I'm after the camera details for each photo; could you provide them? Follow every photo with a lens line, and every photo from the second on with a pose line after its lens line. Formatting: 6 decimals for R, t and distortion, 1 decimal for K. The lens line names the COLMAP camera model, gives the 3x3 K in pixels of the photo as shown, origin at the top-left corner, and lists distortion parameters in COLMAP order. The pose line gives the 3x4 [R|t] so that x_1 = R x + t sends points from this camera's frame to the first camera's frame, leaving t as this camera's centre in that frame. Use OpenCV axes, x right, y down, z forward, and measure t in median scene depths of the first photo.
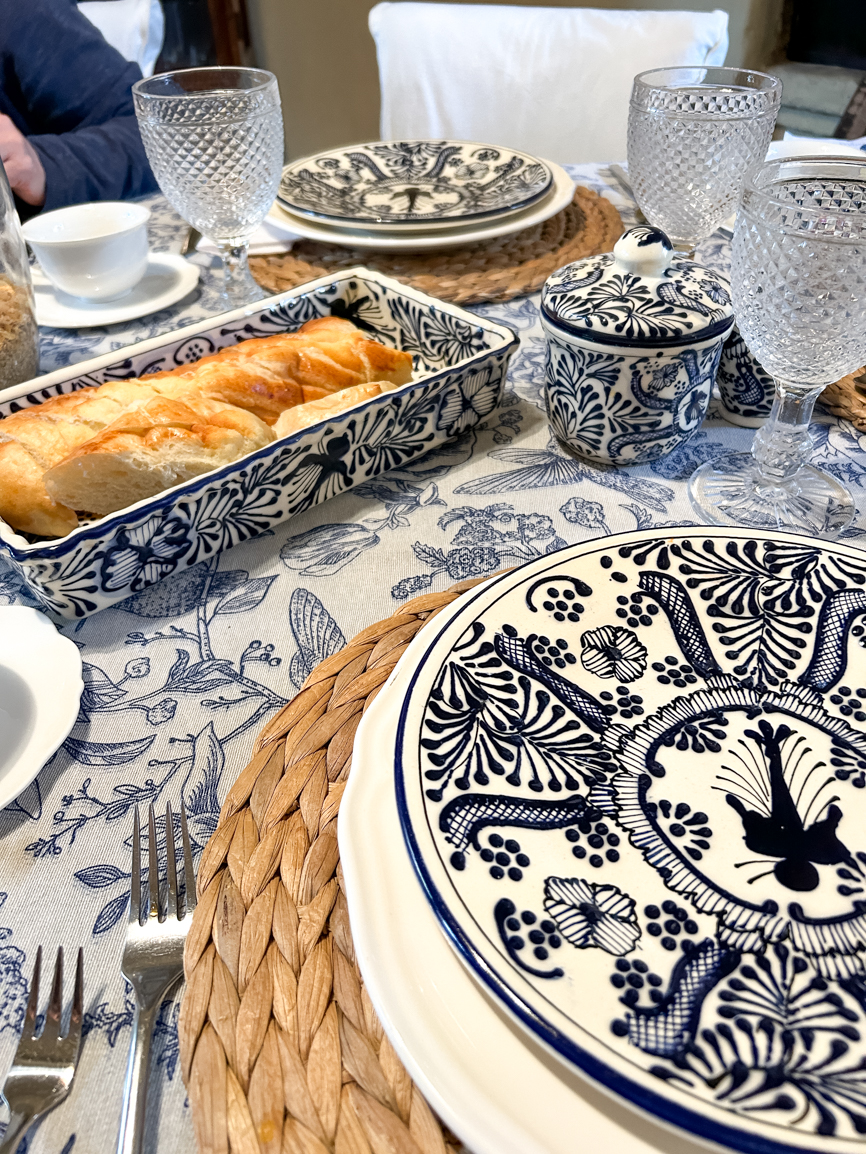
lens RADIAL K [[950.6, 0, 433.4], [0, 950.6, 575.8], [0, 0, 1]] dist [0.000246, -0.011431]
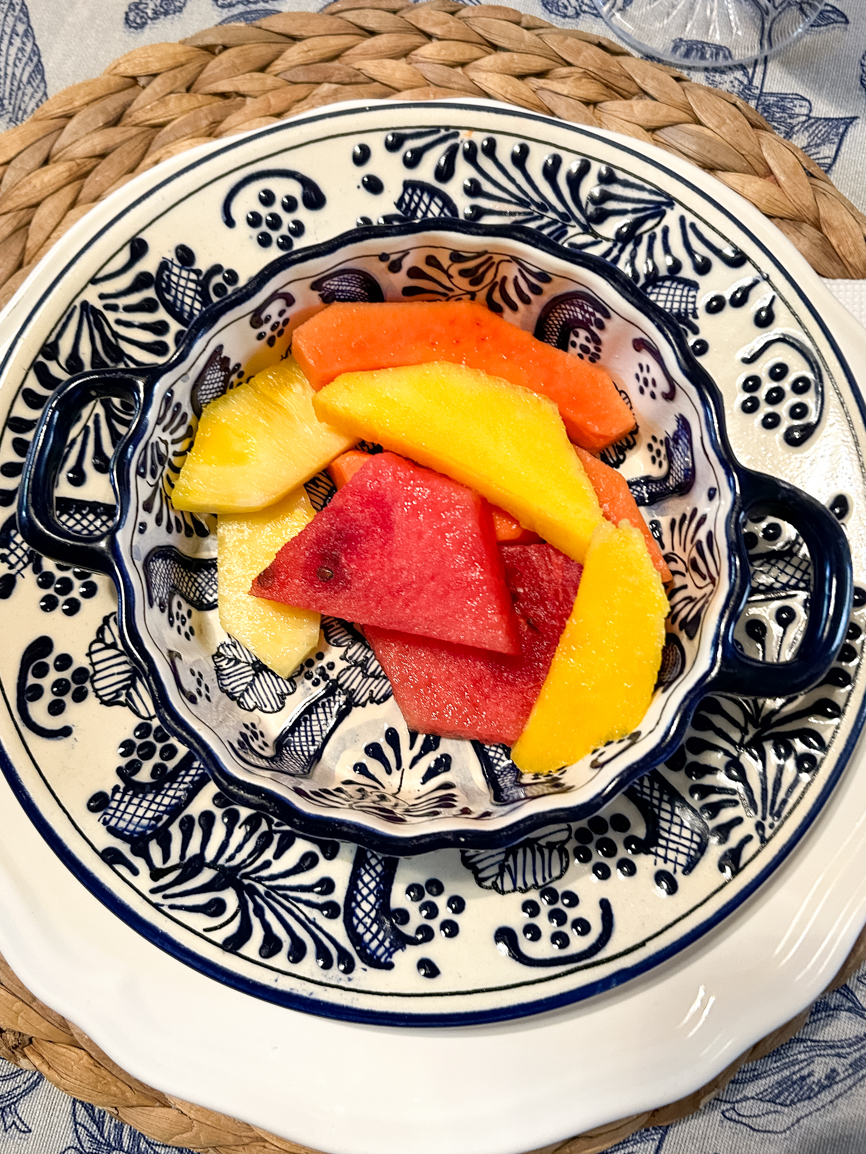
lens RADIAL K [[950.6, 0, 431.4], [0, 950.6, 575.3], [0, 0, 1]] dist [0.000246, -0.011431]
pose [[0.971499, 0.230959, -0.053365, 0.392452], [-0.129917, 0.707088, 0.695089, -0.331338], [0.198271, -0.668345, 0.716940, 0.358625]]
